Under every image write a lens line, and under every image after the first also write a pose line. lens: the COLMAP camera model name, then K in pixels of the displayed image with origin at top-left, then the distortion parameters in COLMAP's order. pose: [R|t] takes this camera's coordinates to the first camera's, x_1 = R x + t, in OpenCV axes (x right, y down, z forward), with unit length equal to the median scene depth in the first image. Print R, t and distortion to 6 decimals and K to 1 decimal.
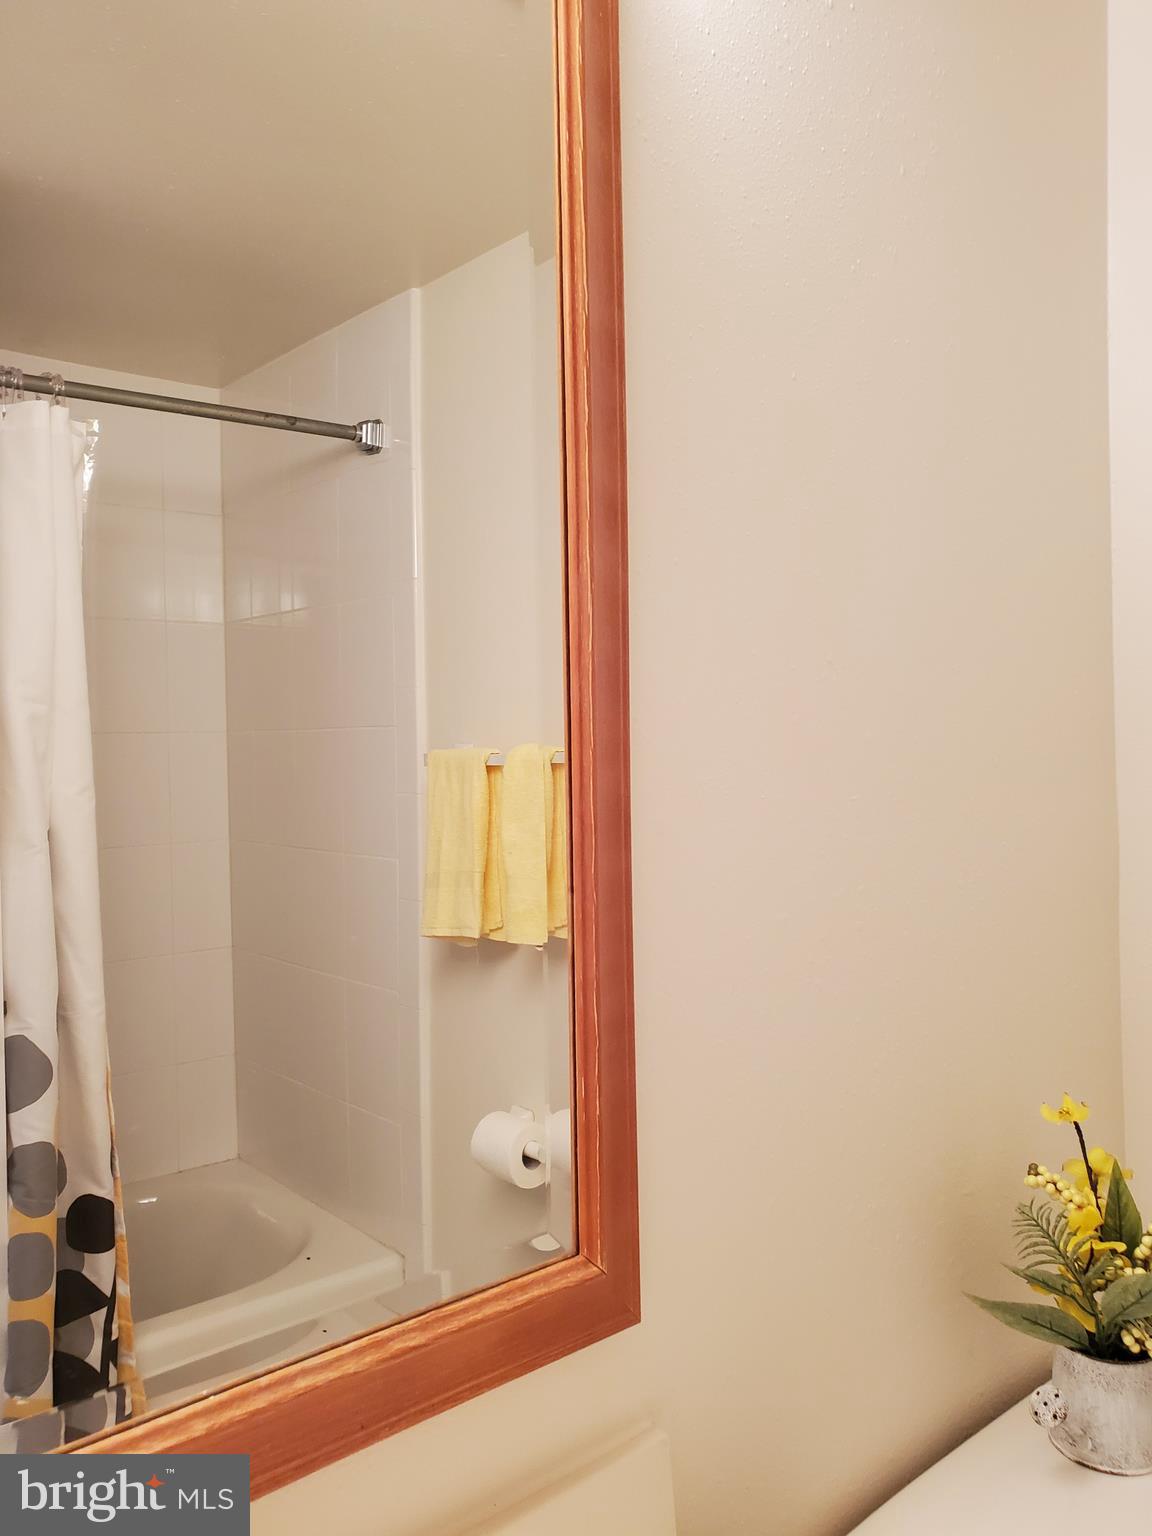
lens RADIAL K [[1261.3, 0, 570.8], [0, 1261.3, 774.7], [0, 0, 1]] dist [0.046309, -0.011793]
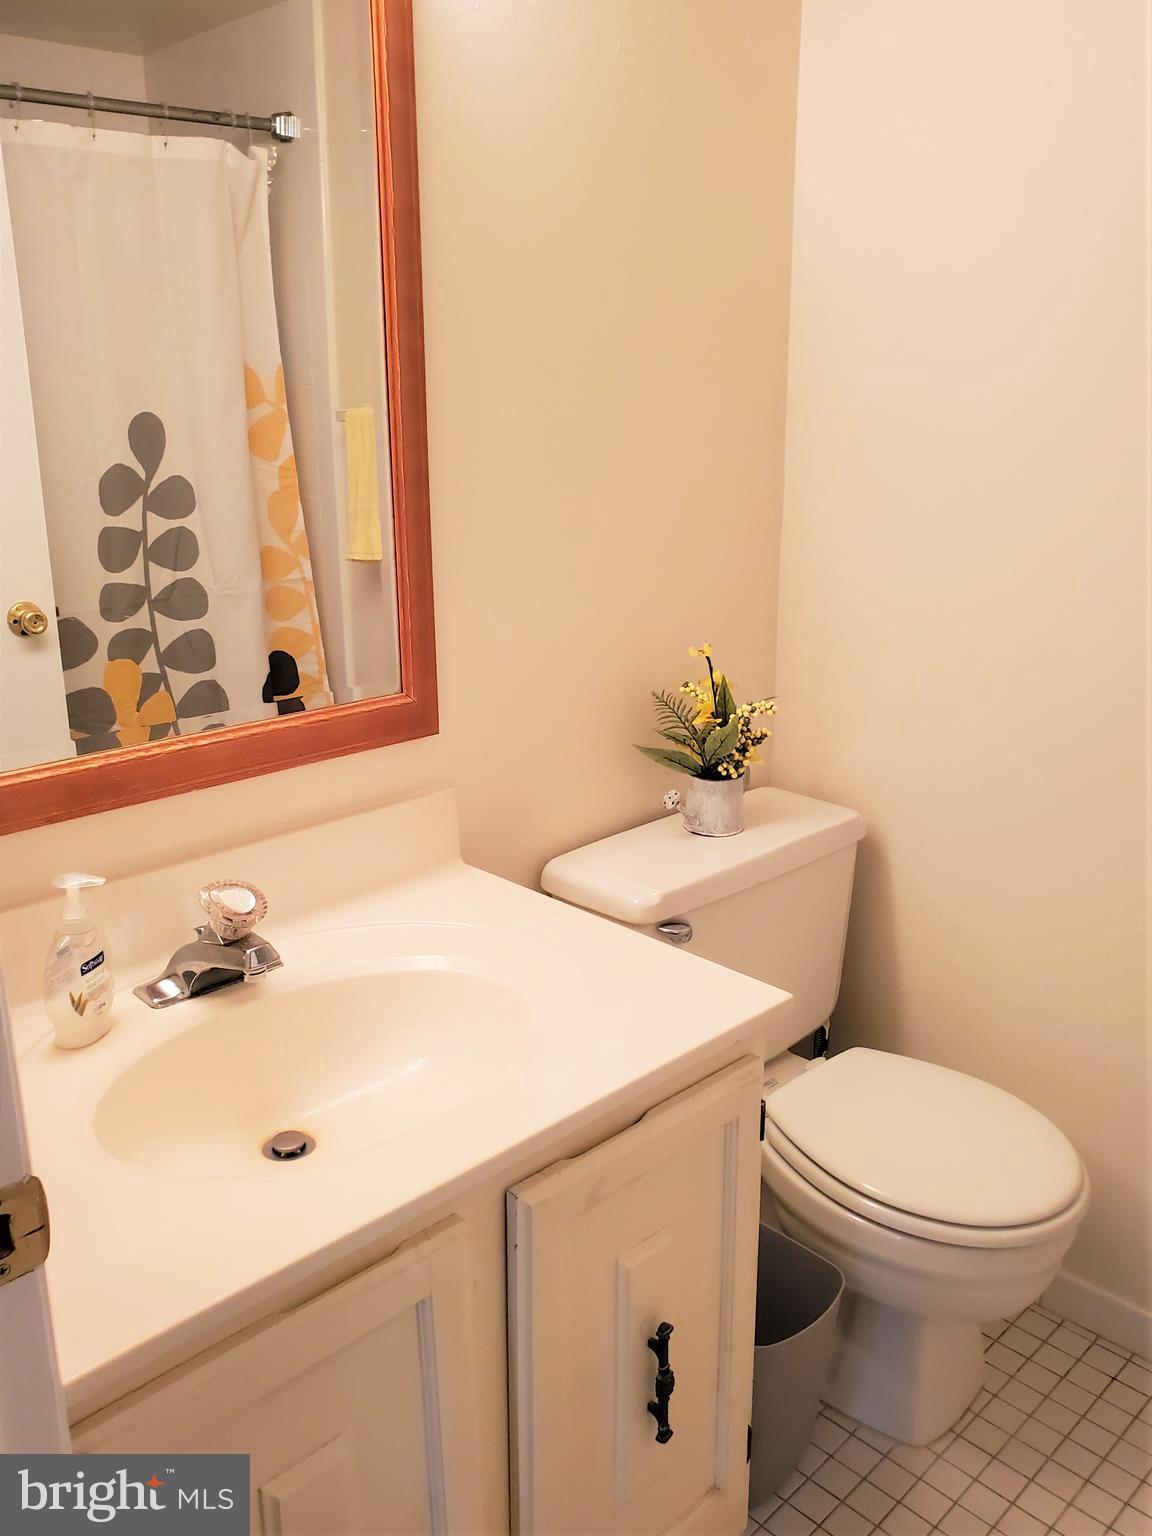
lens RADIAL K [[1261.3, 0, 570.8], [0, 1261.3, 774.7], [0, 0, 1]] dist [0.046309, -0.011793]
pose [[0.998930, 0.004996, 0.045971, 0.134159], [-0.017516, 0.960945, 0.276185, -0.051928], [-0.042795, -0.276695, 0.960004, -0.747580]]
